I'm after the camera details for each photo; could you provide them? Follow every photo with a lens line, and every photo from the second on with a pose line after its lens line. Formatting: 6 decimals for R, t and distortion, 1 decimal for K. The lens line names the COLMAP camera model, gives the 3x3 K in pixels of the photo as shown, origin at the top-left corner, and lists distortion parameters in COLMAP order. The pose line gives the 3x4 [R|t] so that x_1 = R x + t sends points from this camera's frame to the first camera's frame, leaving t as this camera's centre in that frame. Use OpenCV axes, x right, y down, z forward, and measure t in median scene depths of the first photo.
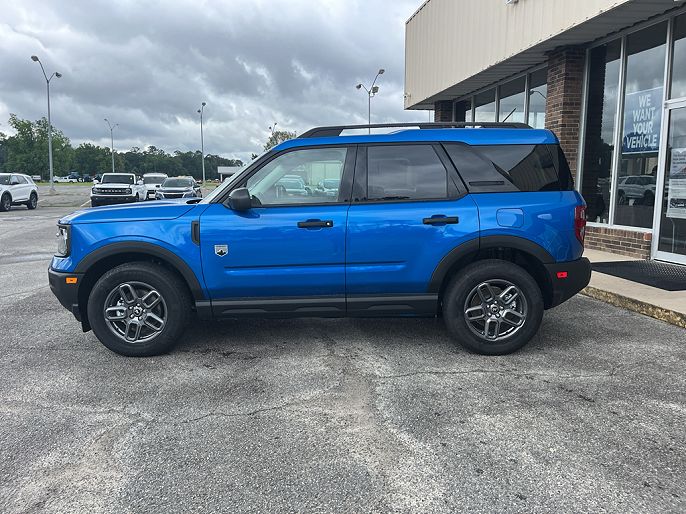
lens RADIAL K [[520.4, 0, 343.0], [0, 520.4, 257.0], [0, 0, 1]] dist [0.083450, -0.122675]
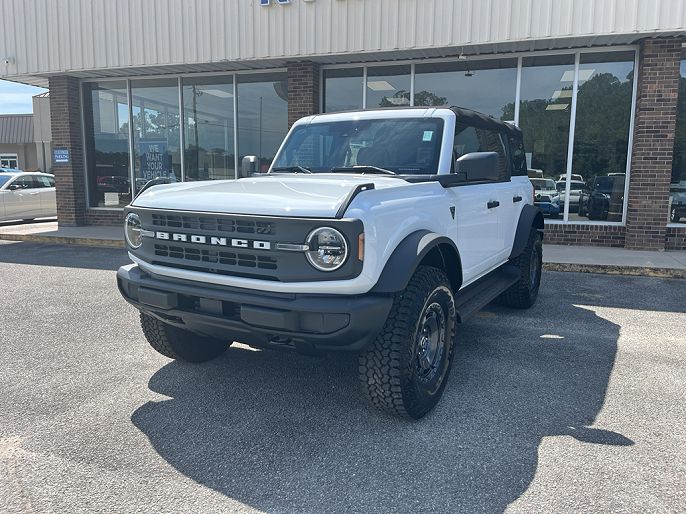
lens RADIAL K [[519.2, 0, 337.6], [0, 519.2, 248.5], [0, 0, 1]] dist [0.082185, -0.120397]
pose [[0.460752, -0.113129, 0.880289, -0.693601], [0.114499, 0.991131, 0.067444, -0.079444], [-0.880112, 0.069717, 0.469619, 0.513548]]
